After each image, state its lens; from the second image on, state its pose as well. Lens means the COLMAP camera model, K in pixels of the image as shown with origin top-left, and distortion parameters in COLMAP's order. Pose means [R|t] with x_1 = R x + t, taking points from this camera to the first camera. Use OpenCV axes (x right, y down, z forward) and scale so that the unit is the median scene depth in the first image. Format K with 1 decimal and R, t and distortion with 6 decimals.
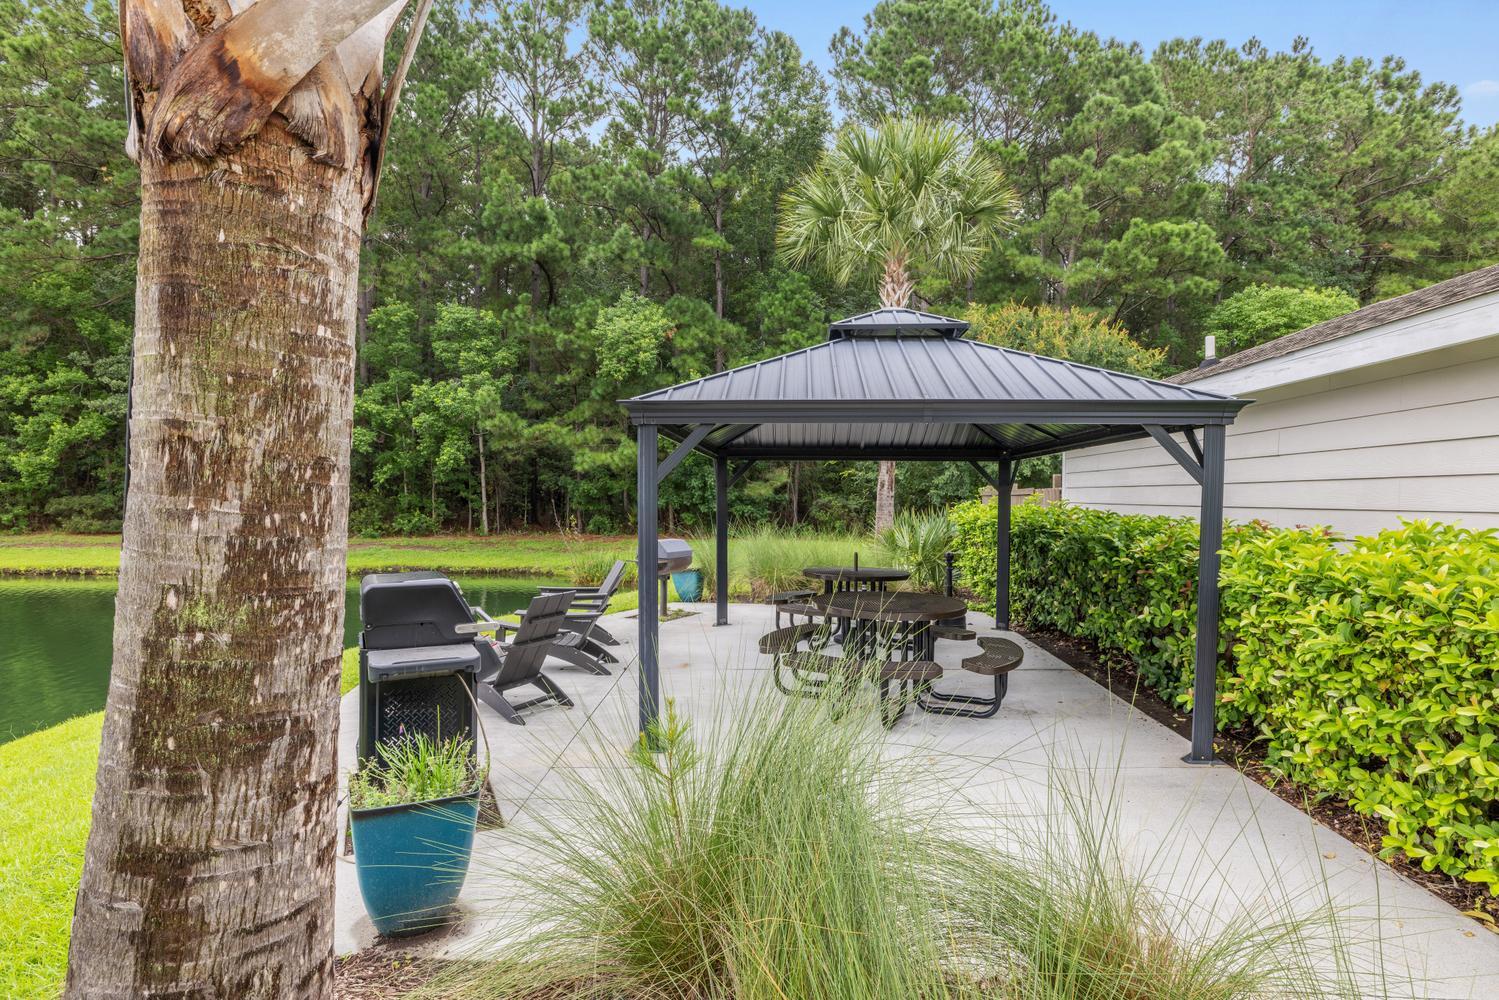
lens RADIAL K [[776.3, 0, 749.7], [0, 776.3, 497.2], [0, 0, 1]] dist [-0.003475, -0.000512]
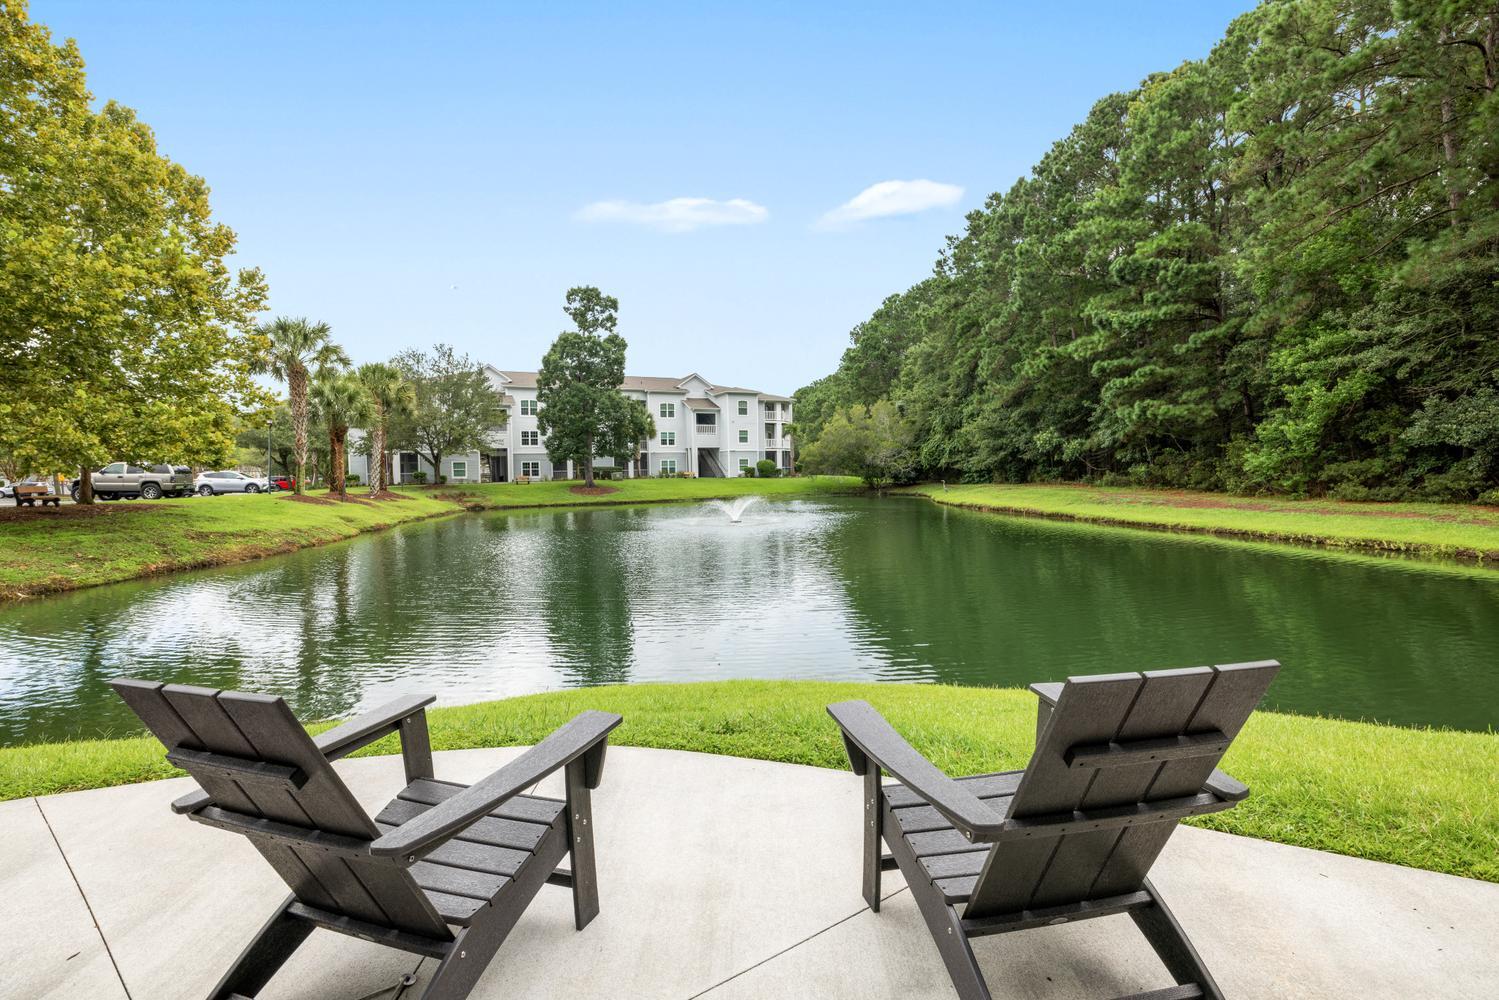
lens RADIAL K [[709.0, 0, 757.7], [0, 709.0, 493.1], [0, 0, 1]] dist [-0.000714, 0.003445]
pose [[-0.000675, 0.011403, -0.999935, 0.012516], [0.015279, 0.999818, 0.011391, 0.015993], [0.999883, -0.015270, -0.000849, 0.274360]]
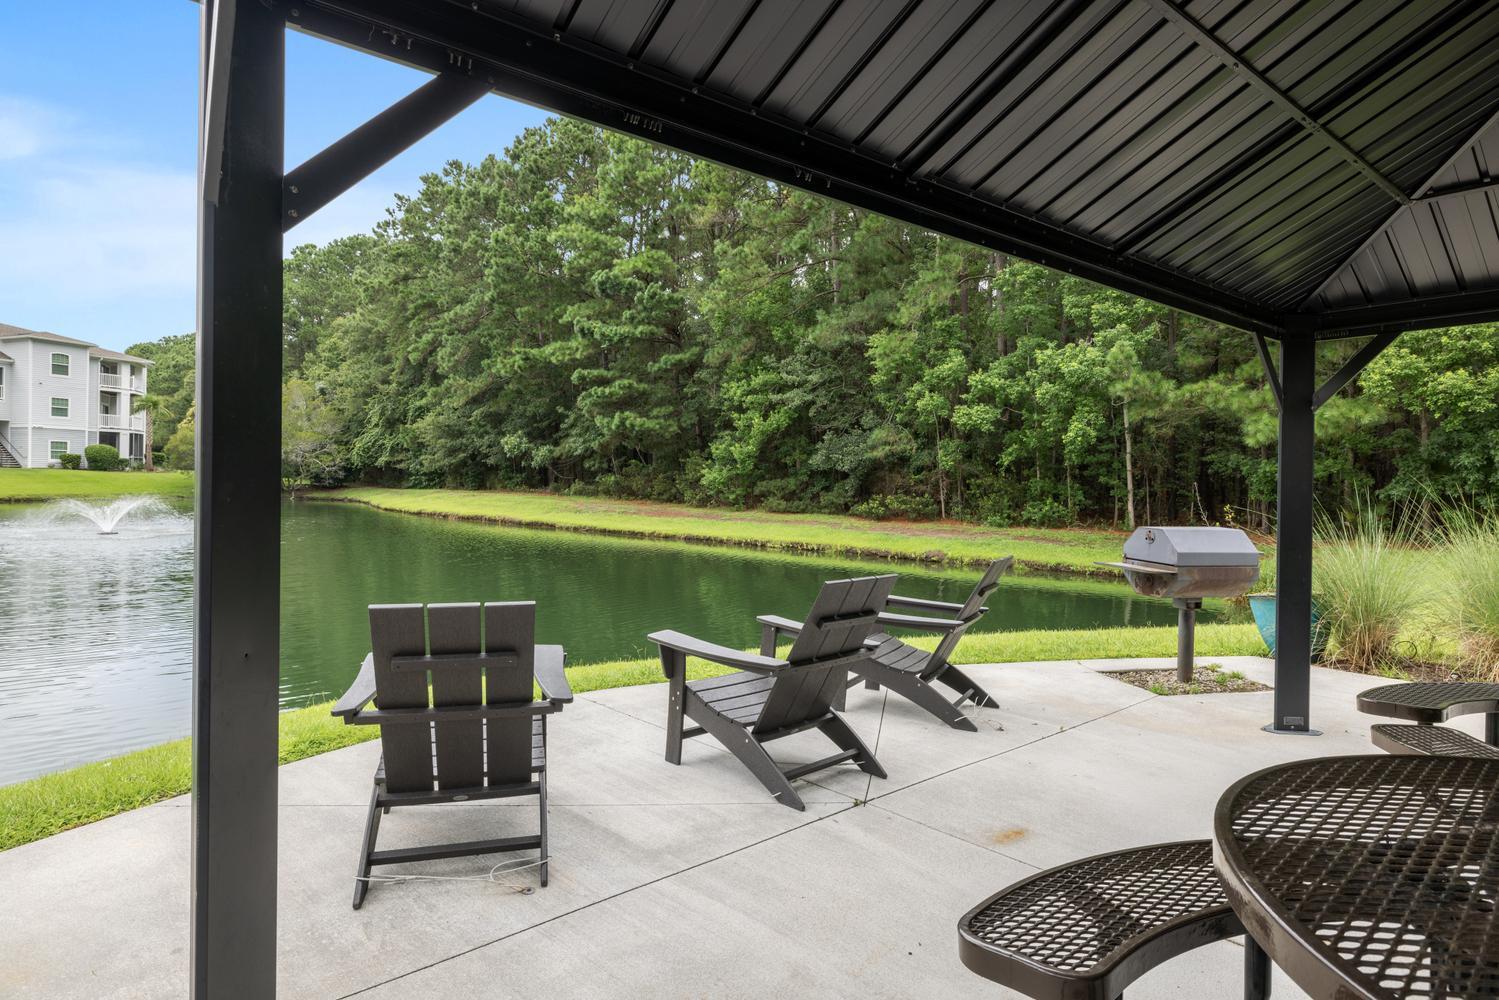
lens RADIAL K [[824.9, 0, 751.8], [0, 824.9, 496.9], [0, 0, 1]] dist [0.000009, 0.000382]
pose [[0.662333, 0.015083, -0.749058, 0.046209], [-0.015983, 0.999854, 0.006000, 0.017174], [0.749039, 0.007998, 0.662478, 0.152518]]
